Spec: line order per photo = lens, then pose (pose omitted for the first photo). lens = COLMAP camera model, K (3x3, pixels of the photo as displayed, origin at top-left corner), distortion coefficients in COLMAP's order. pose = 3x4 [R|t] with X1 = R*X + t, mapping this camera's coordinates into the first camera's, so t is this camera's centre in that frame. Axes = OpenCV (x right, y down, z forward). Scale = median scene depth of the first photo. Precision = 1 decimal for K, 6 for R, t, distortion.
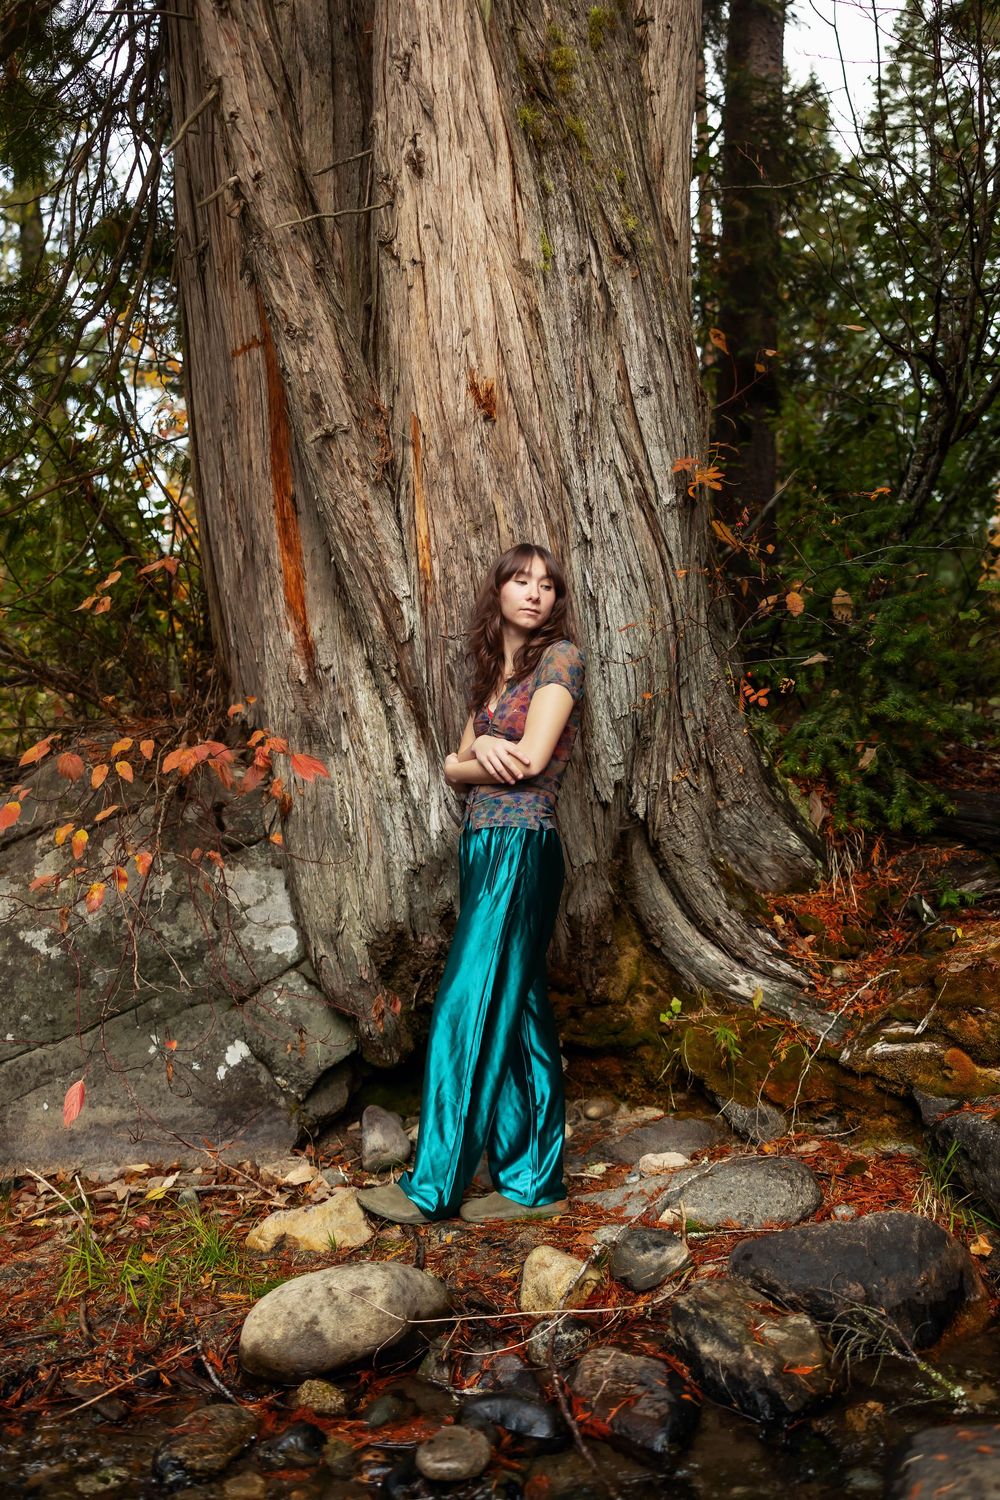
lens RADIAL K [[1235.5, 0, 505.8], [0, 1235.5, 742.2], [0, 0, 1]] dist [-0.010688, 0.006191]
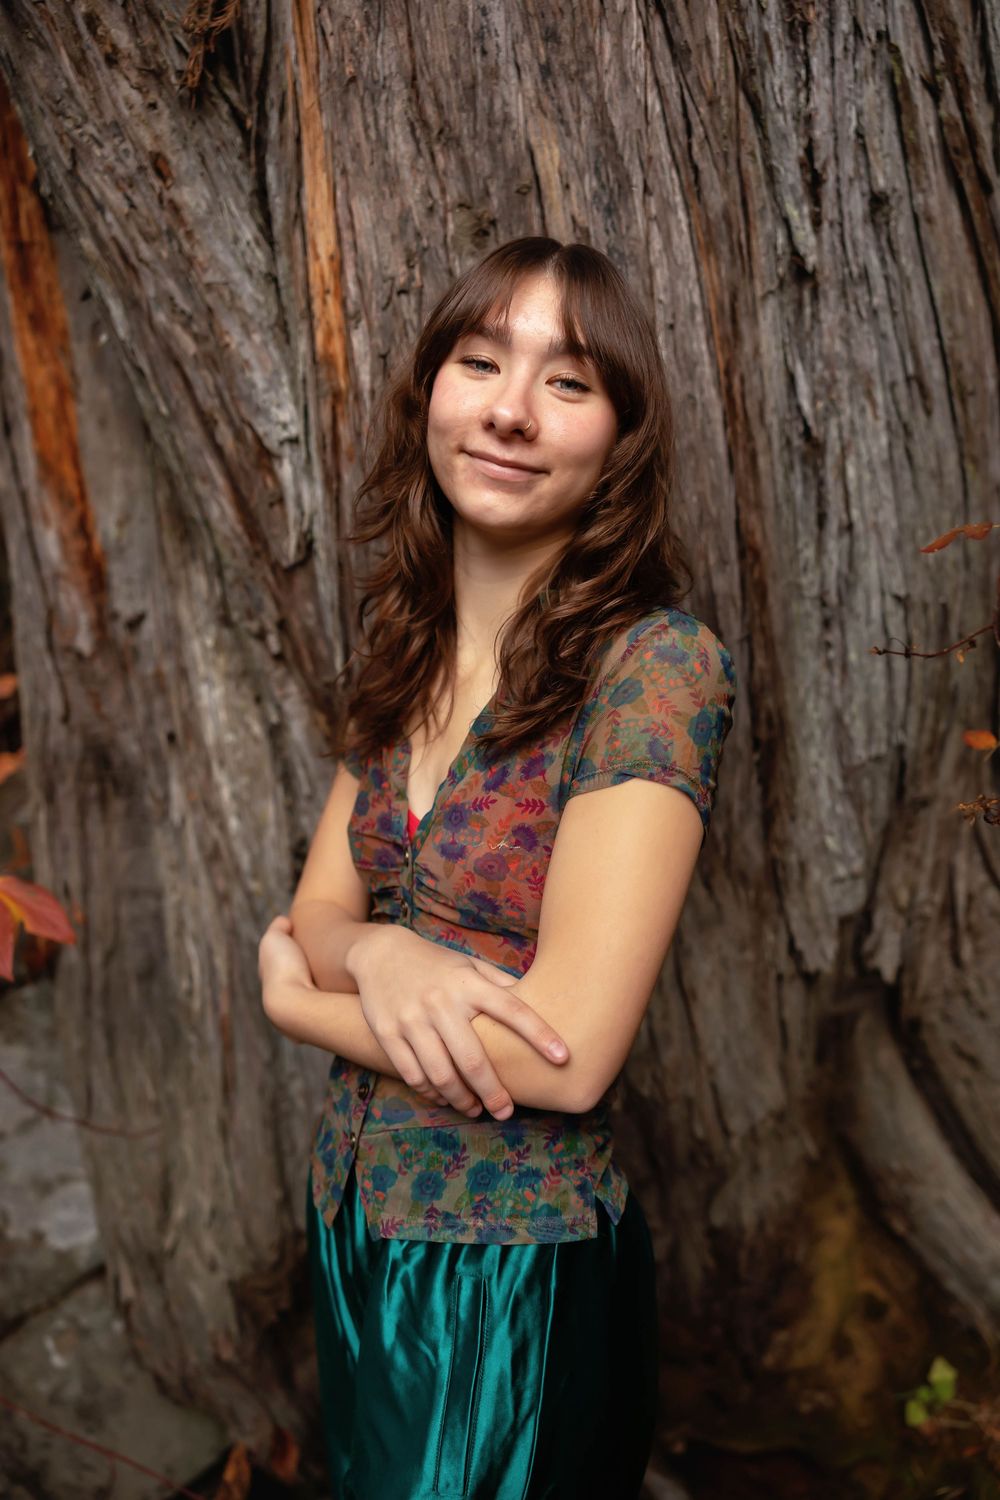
lens RADIAL K [[1235.5, 0, 498.3], [0, 1235.5, 760.6], [0, 0, 1]] dist [-0.010688, 0.006191]
pose [[0.996705, 0.017543, -0.079190, 0.009901], [-0.007205, 0.991620, 0.128991, -0.070519], [0.080790, -0.127995, 0.988479, 0.624108]]
